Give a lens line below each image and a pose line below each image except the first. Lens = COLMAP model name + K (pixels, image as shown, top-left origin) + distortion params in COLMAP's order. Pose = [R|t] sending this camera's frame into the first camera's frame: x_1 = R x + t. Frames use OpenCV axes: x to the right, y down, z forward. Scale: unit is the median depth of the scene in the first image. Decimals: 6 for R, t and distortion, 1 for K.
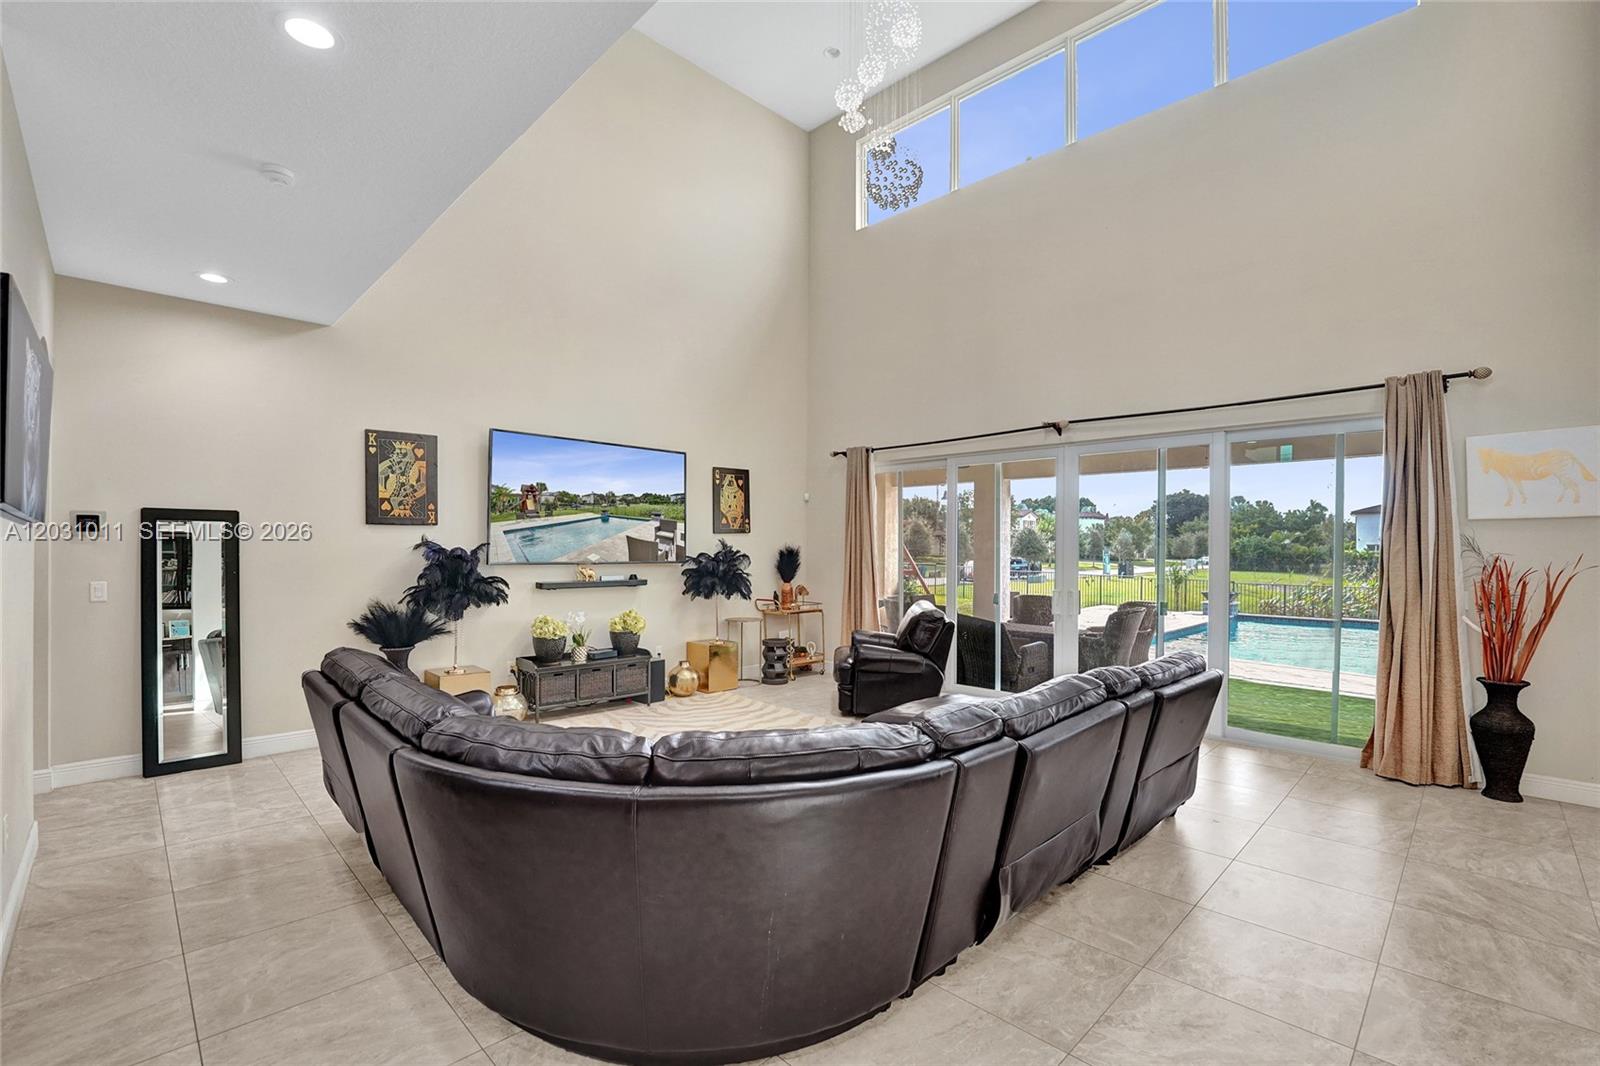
lens RADIAL K [[702.6, 0, 795.2], [0, 702.6, 550.5], [0, 0, 1]] dist [-0.001896, 0.000005]
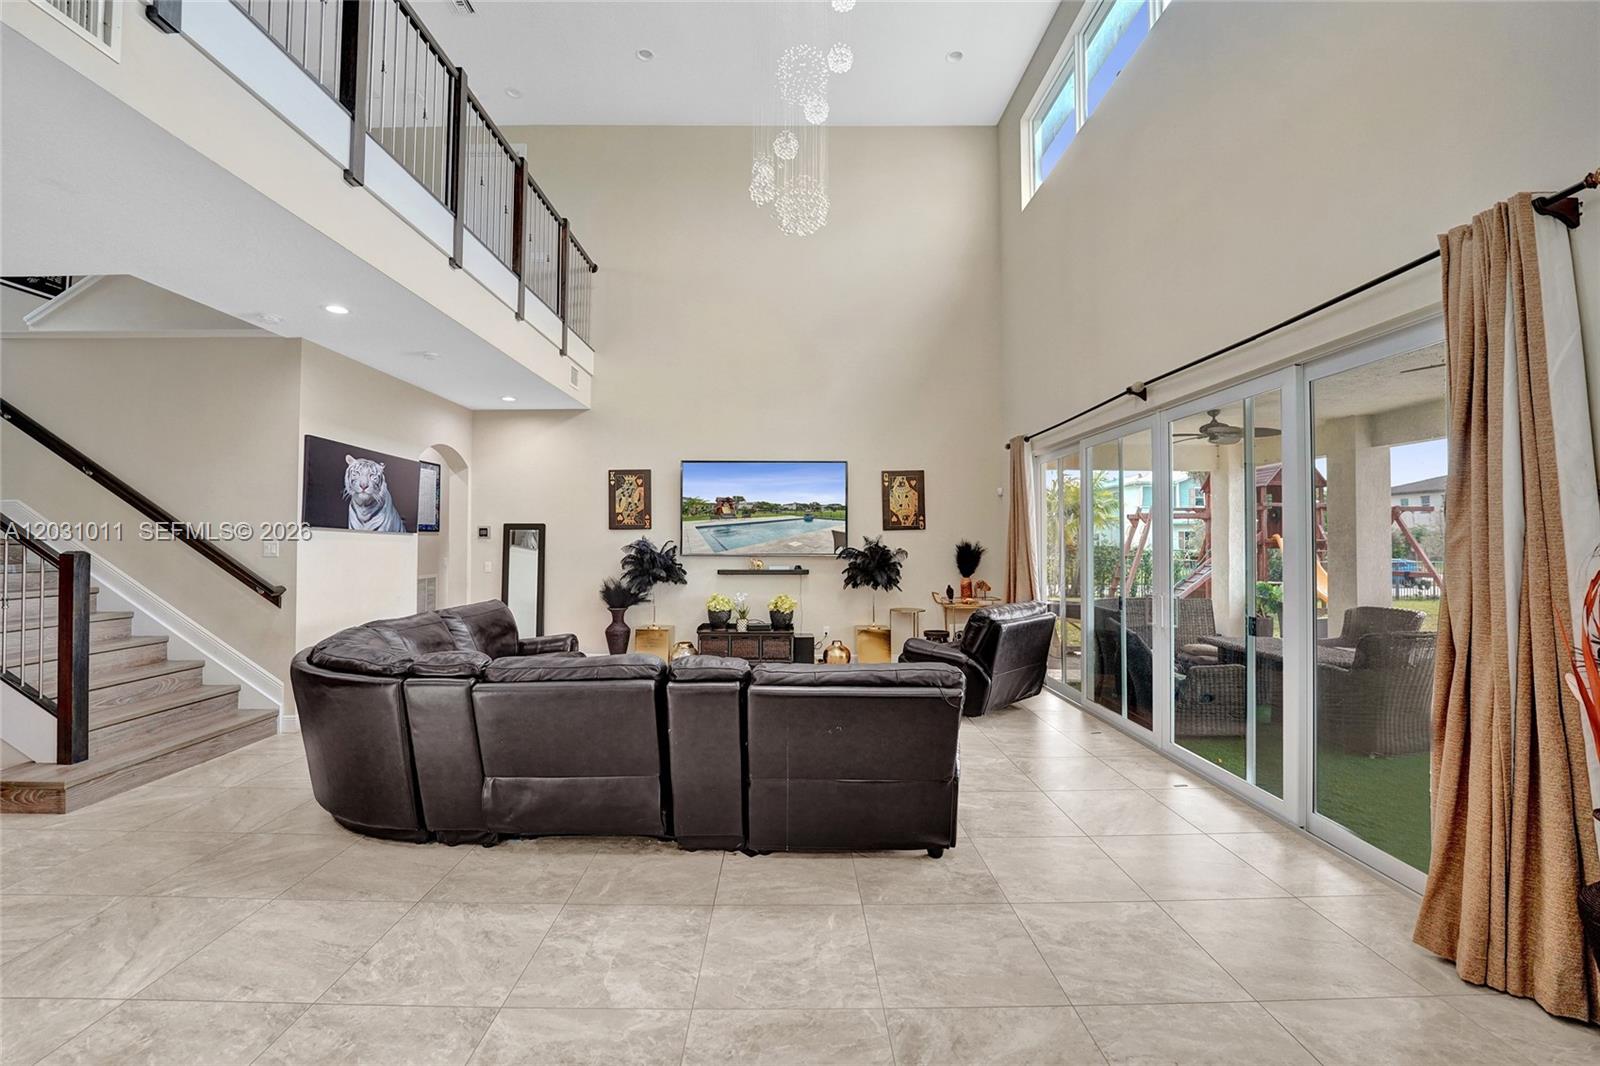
lens RADIAL K [[655.9, 0, 800.0], [0, 655.9, 533.0], [0, 0, 1]] dist [-0.000371, 0.000113]
pose [[0.722175, -0.015967, -0.691526, 0.557603], [0.001133, 0.999760, -0.021901, 0.002622], [0.691709, 0.015033, 0.722019, 0.172560]]
